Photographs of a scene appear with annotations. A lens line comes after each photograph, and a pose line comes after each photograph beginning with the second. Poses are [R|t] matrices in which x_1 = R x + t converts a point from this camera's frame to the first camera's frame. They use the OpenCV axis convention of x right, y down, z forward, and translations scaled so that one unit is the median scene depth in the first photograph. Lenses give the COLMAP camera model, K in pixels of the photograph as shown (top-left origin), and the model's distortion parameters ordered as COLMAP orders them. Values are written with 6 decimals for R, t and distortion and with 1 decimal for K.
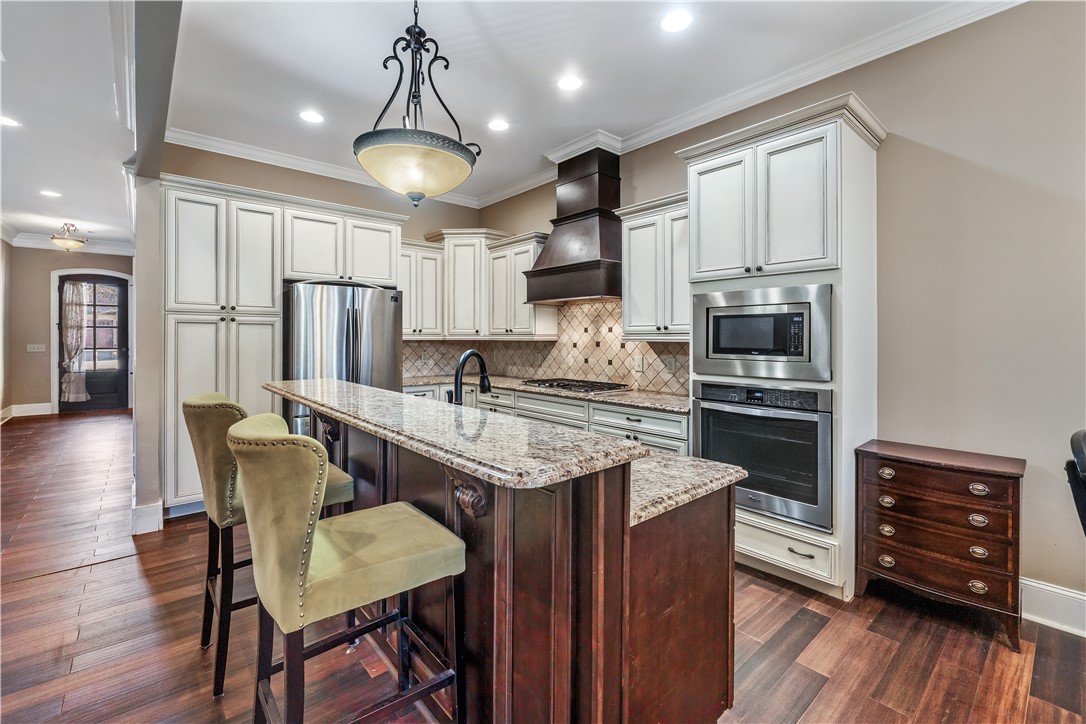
lens RADIAL K [[468.5, 0, 537.2], [0, 468.5, 337.1], [0, 0, 1]] dist [-0.009504, -0.000491]
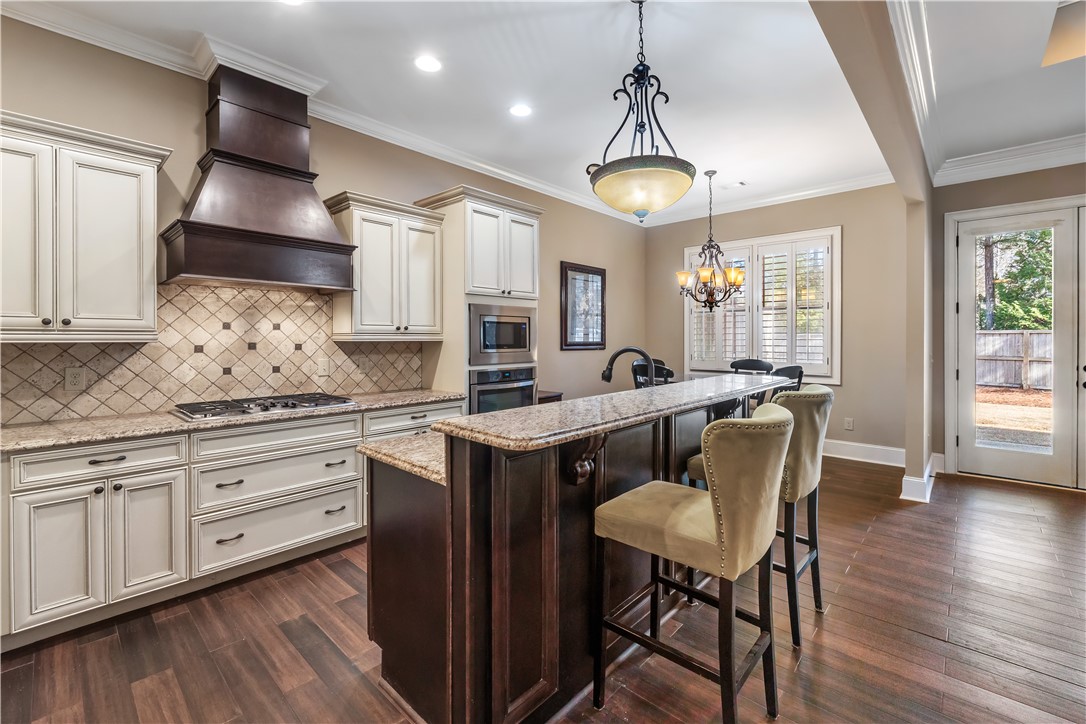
lens RADIAL K [[461.6, 0, 530.5], [0, 461.6, 338.9], [0, 0, 1]] dist [-0.001333, -0.000265]
pose [[-0.097767, -0.004794, 0.995198, -0.678419], [-0.003115, 0.999985, 0.004511, -0.000899], [-0.995204, -0.002659, -0.097780, 0.699328]]
